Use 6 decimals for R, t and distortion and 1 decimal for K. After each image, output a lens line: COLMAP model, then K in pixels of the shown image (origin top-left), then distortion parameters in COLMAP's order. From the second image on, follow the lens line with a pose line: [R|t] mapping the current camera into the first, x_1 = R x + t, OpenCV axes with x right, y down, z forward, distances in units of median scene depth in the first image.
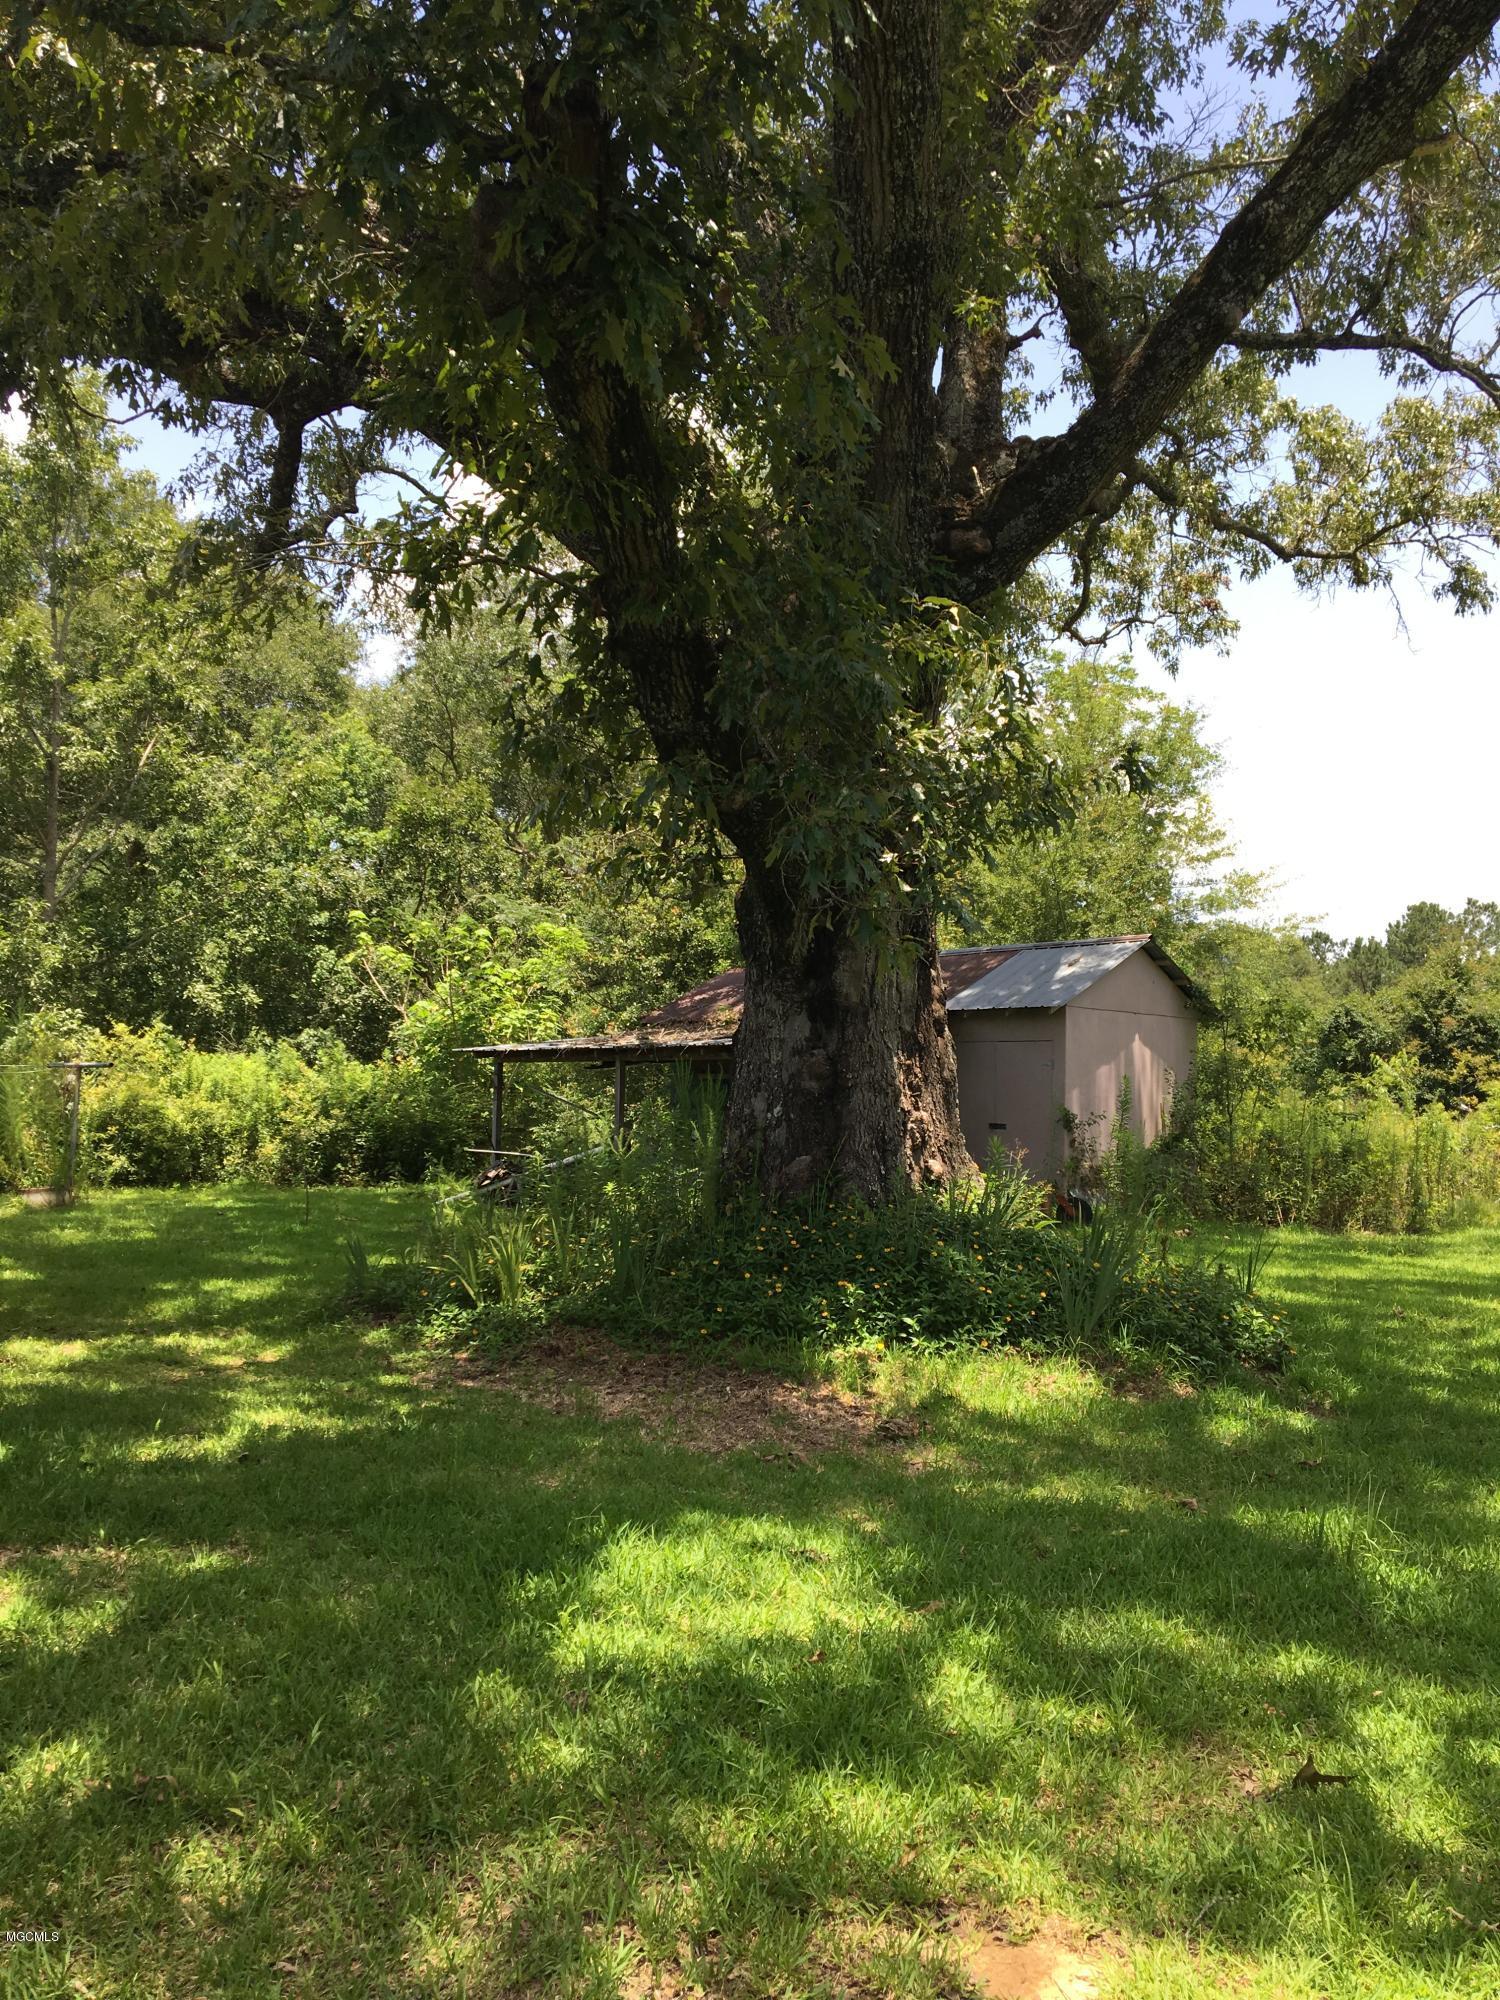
lens RADIAL K [[1645.4, 0, 749.8], [0, 1645.4, 984.4], [0, 0, 1]] dist [0.015322, -0.009598]
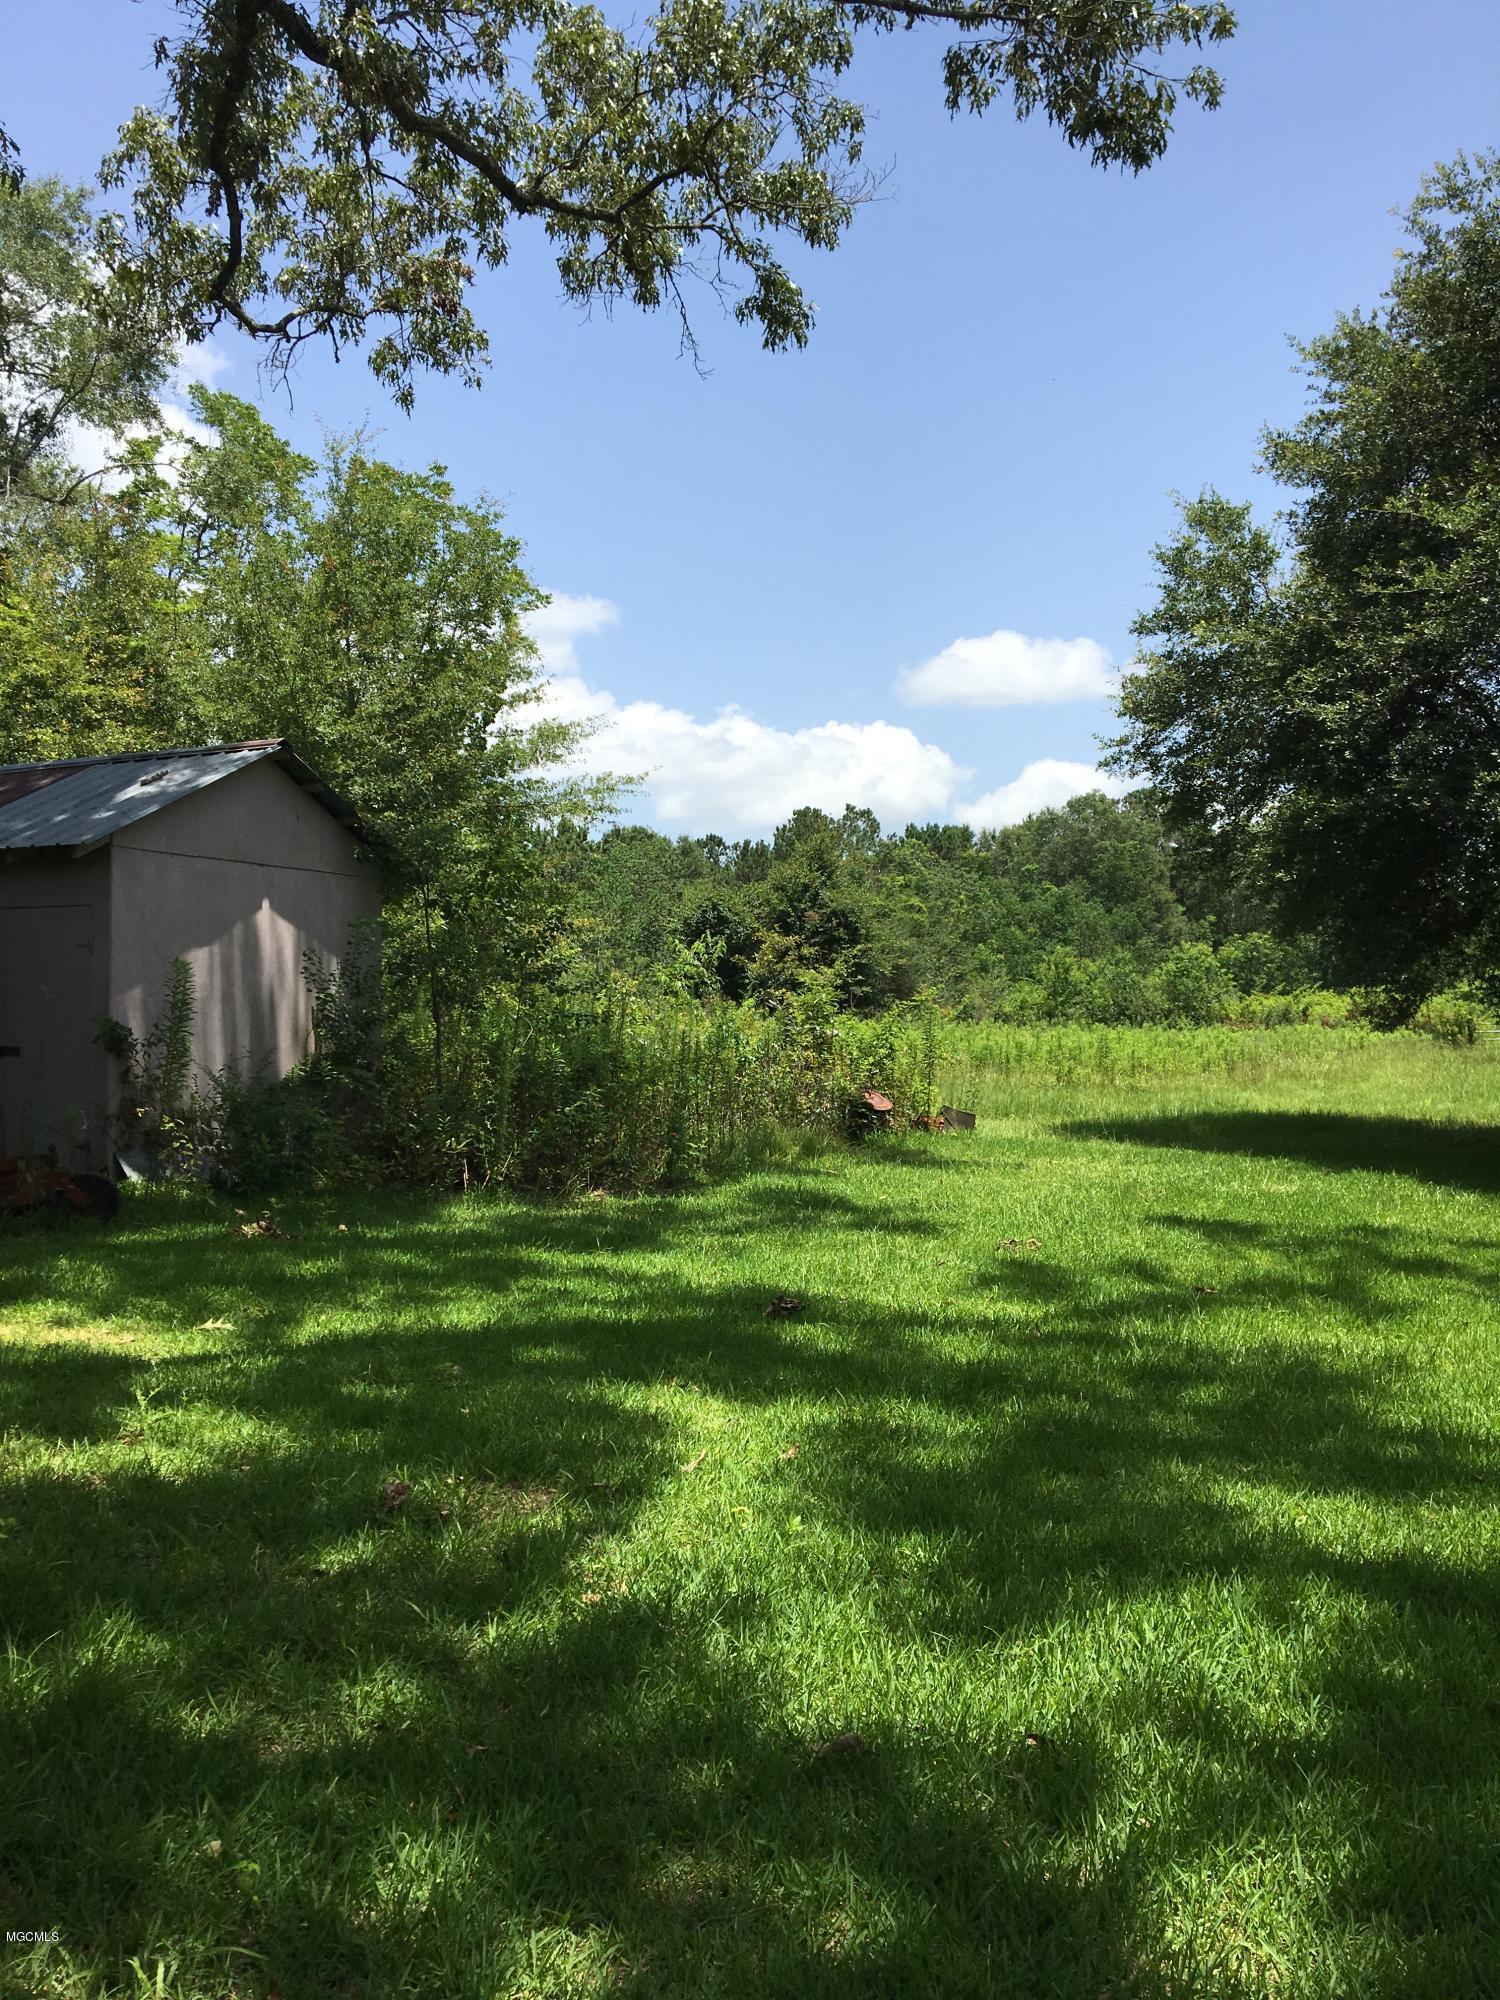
lens RADIAL K [[1645.4, 0, 749.4], [0, 1645.4, 1004.5], [0, 0, 1]] dist [0.015322, -0.009598]
pose [[0.940255, -0.018918, 0.339945, 0.149363], [-0.004699, 0.997639, 0.068516, 0.020761], [-0.340439, -0.066020, 0.937946, 0.259787]]
